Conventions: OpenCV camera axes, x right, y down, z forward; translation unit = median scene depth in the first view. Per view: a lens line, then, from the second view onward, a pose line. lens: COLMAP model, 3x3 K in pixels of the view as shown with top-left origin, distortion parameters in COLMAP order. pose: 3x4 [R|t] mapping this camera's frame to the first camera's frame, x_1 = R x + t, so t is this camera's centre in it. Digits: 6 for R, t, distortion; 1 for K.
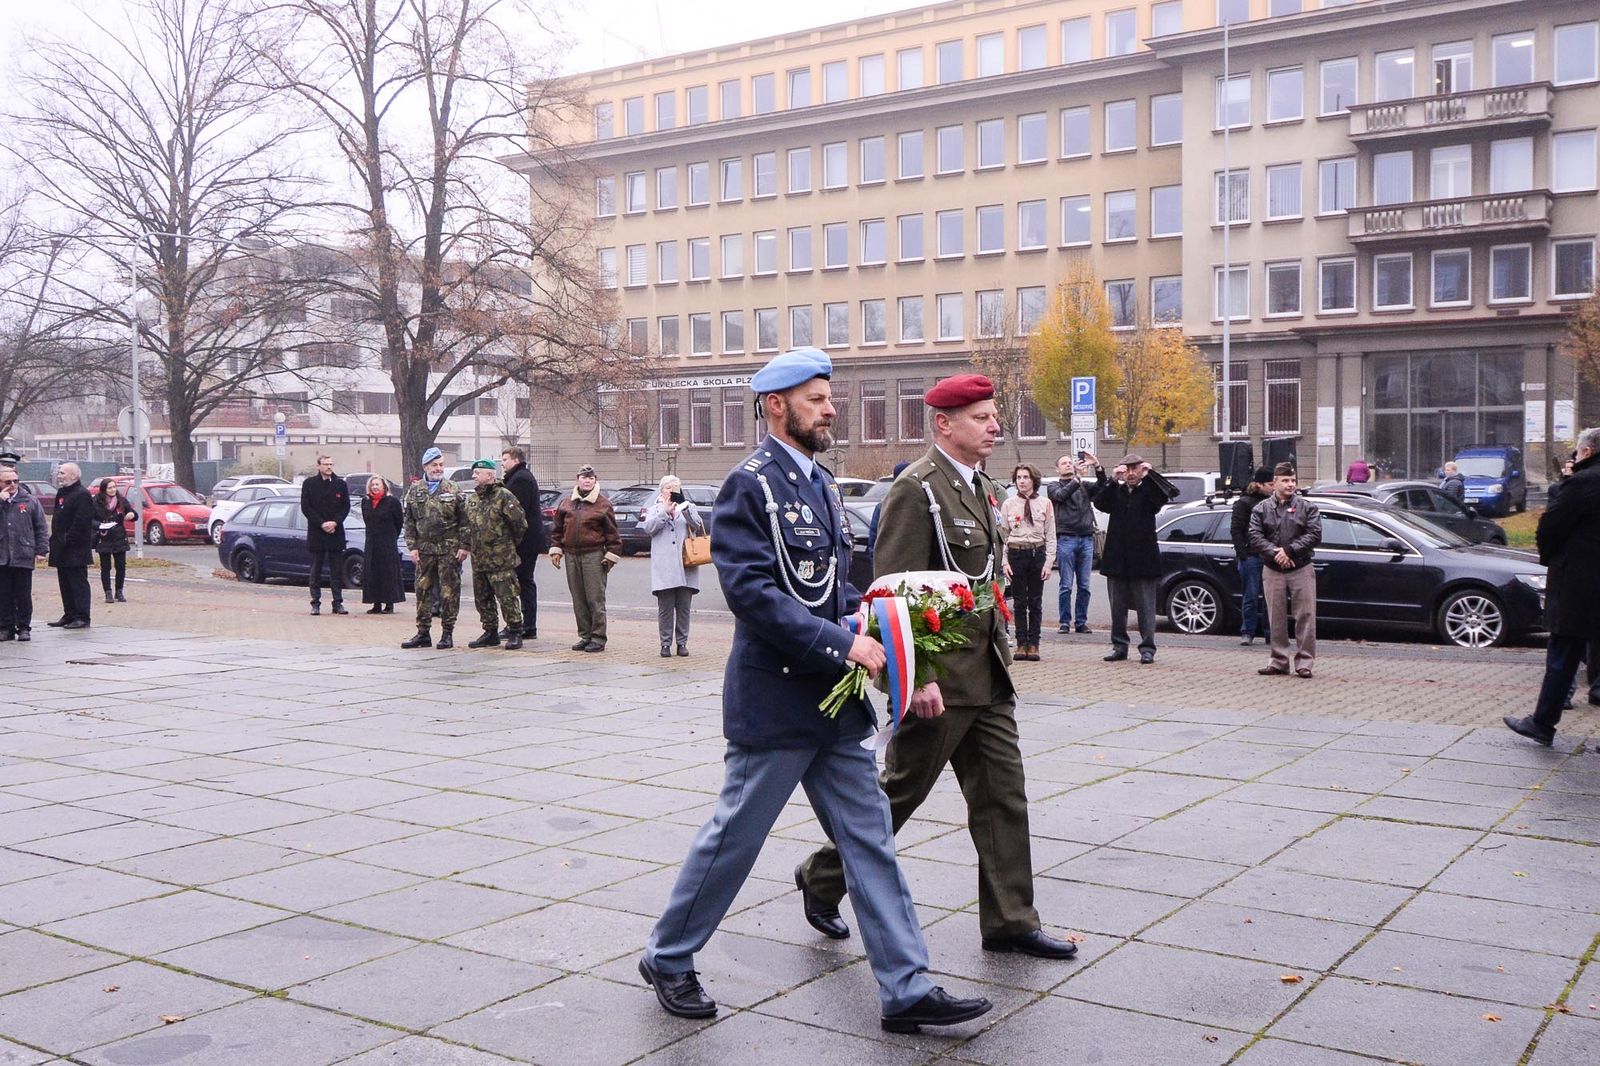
lens RADIAL K [[1583.2, 0, 800.0], [0, 1583.2, 533.0], [0, 0, 1]] dist [0.014021, -0.004732]
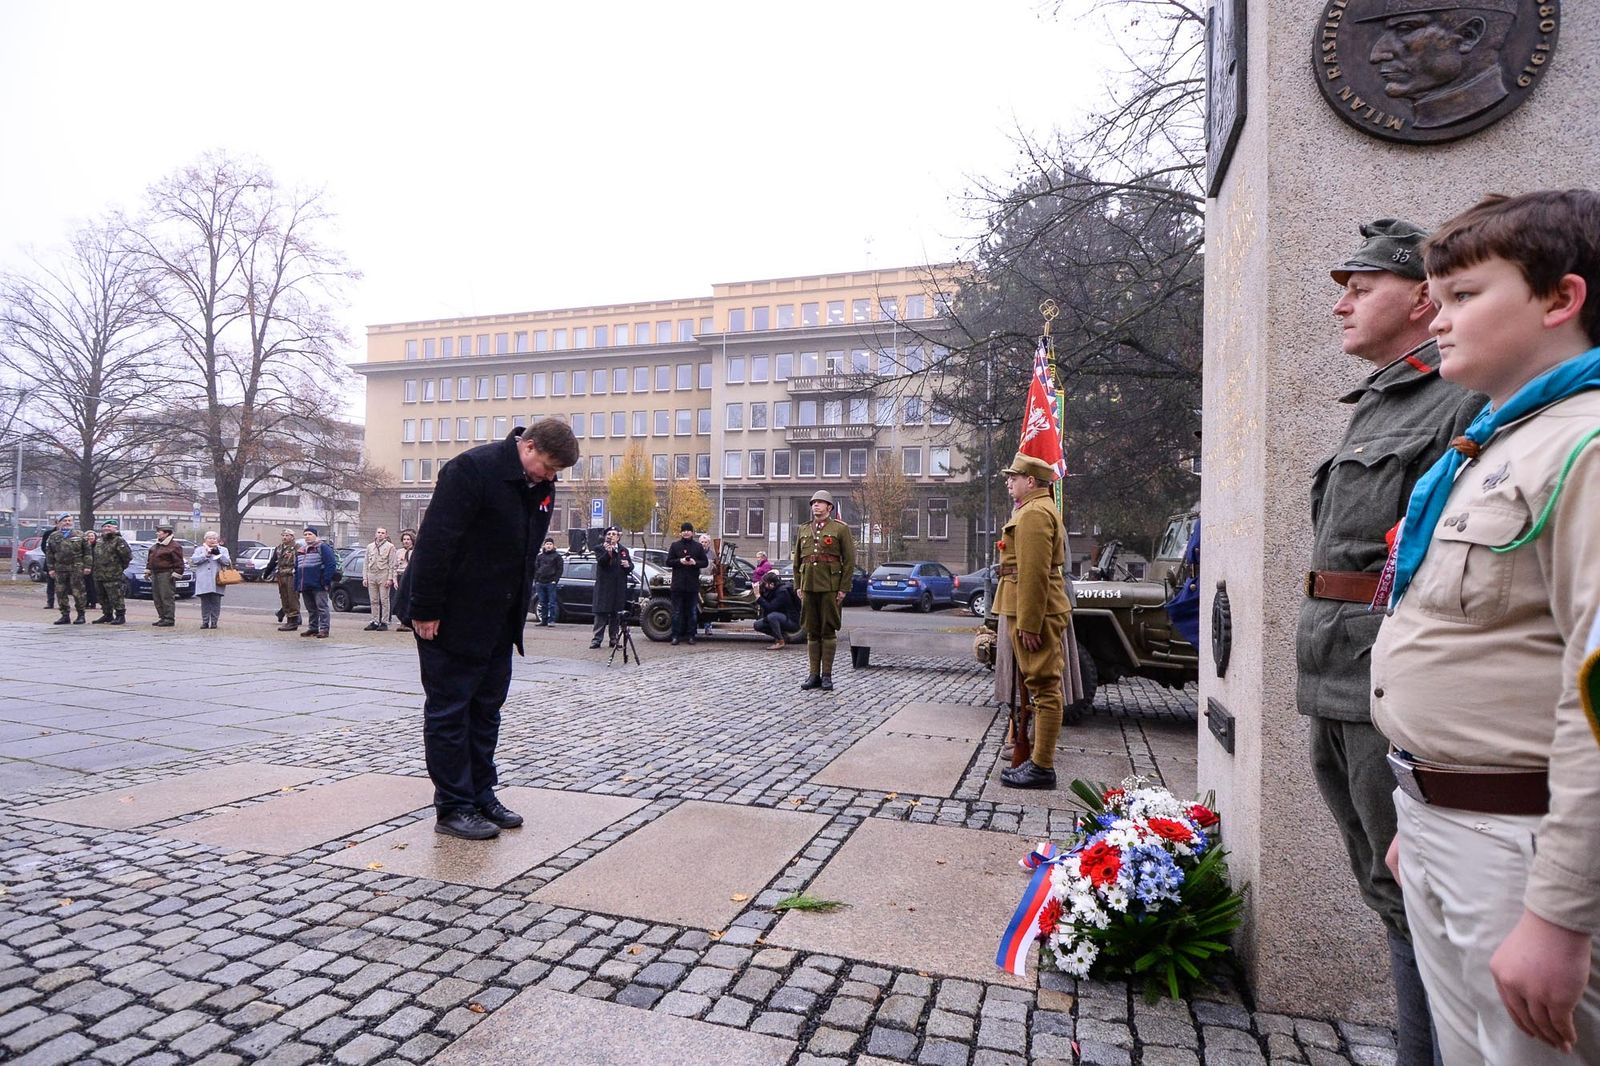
lens RADIAL K [[837.1, 0, 803.5], [0, 837.1, 538.1], [0, 0, 1]] dist [0.012814, -0.025727]
pose [[0.964642, 0.035781, 0.261124, 0.089843], [-0.020549, 0.997936, -0.060832, 0.004528], [-0.262762, 0.053315, 0.963387, -0.037610]]
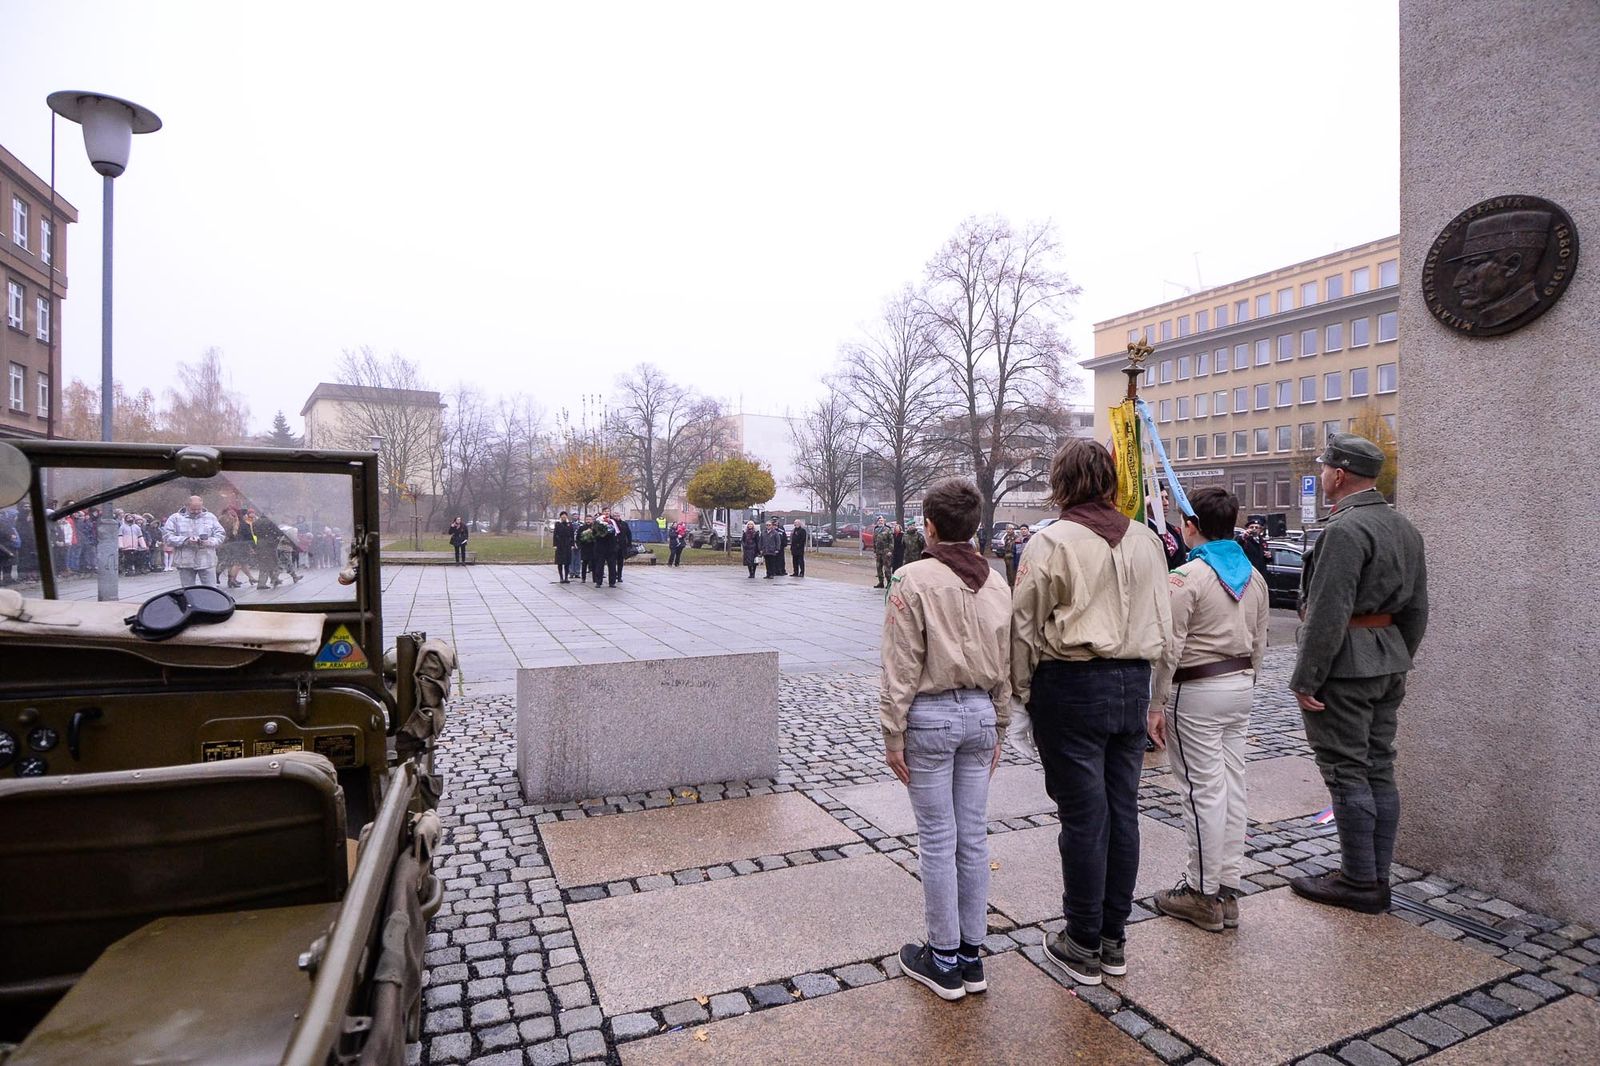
lens RADIAL K [[837.1, 0, 803.5], [0, 837.1, 538.1], [0, 0, 1]] dist [0.012814, -0.025727]
pose [[0.844557, 0.021007, -0.535053, 0.119439], [-0.029352, 0.999544, -0.007089, -0.000337], [0.534661, 0.021692, 0.844789, -0.089977]]
